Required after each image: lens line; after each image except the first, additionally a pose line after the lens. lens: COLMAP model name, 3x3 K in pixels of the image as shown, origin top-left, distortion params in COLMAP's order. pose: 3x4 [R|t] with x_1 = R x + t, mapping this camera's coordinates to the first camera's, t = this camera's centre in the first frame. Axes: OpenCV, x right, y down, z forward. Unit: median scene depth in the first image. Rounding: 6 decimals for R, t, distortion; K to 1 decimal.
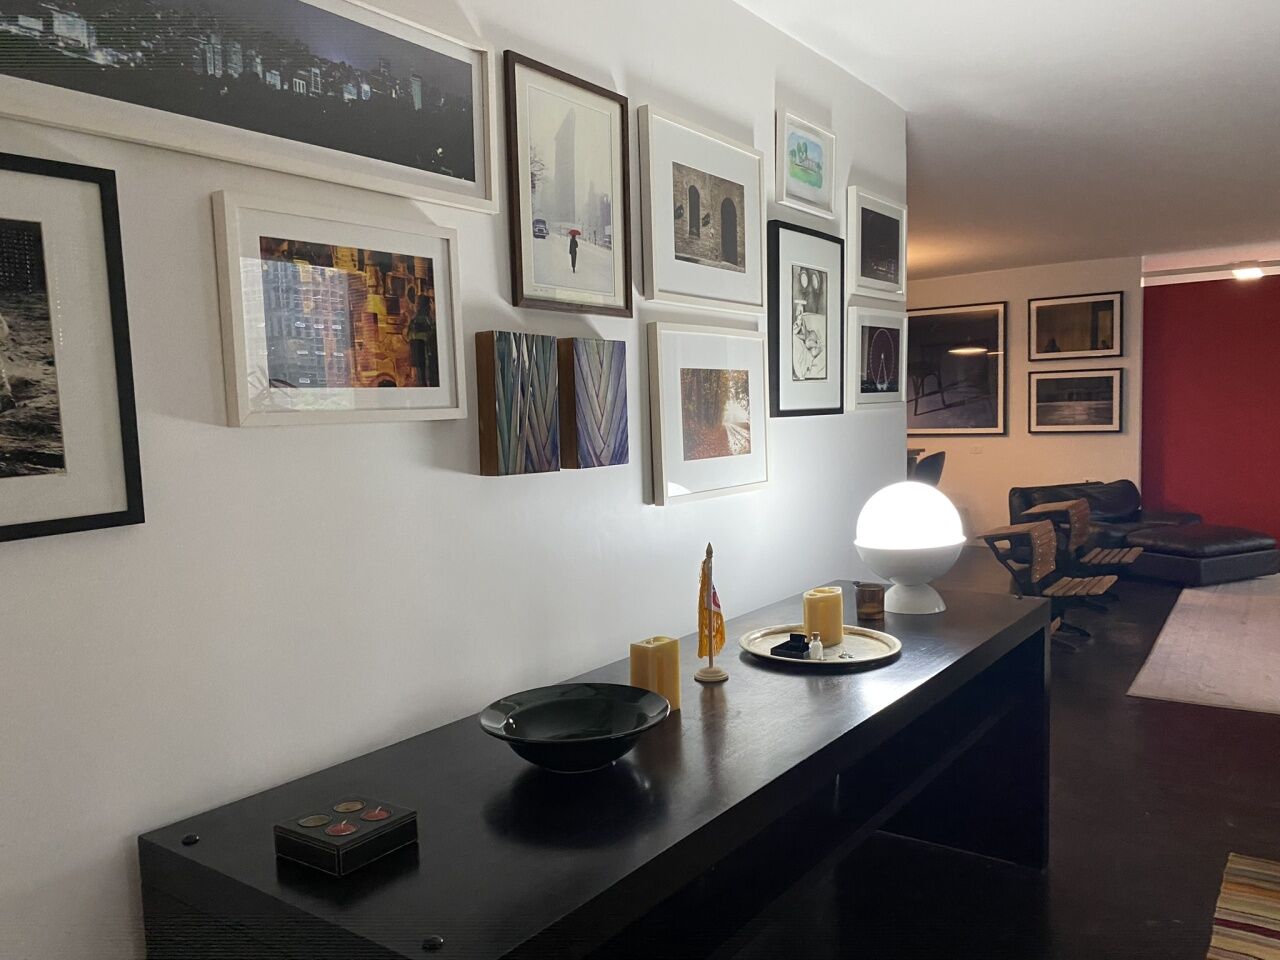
lens RADIAL K [[985.6, 0, 645.7], [0, 985.6, 493.7], [0, 0, 1]] dist [0.010847, -0.003424]
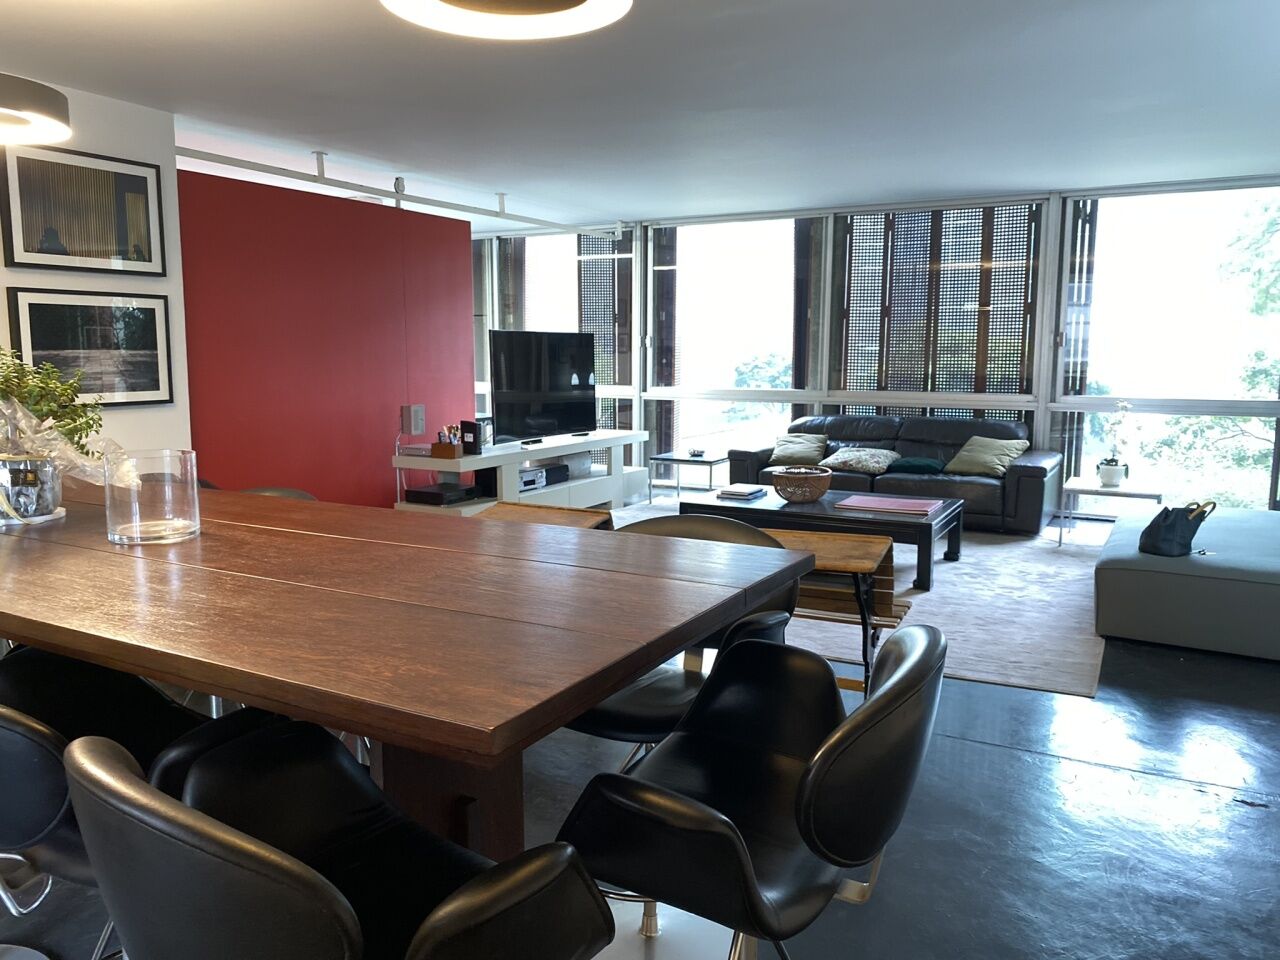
lens RADIAL K [[966.8, 0, 640.0], [0, 966.8, 480.0], [0, 0, 1]] dist [0.018299, -0.003982]
pose [[-0.088897, -0.104131, 0.990583, -0.139965], [0.092532, 0.989356, 0.112306, -0.054760], [-0.991733, 0.101644, -0.078315, 0.756008]]
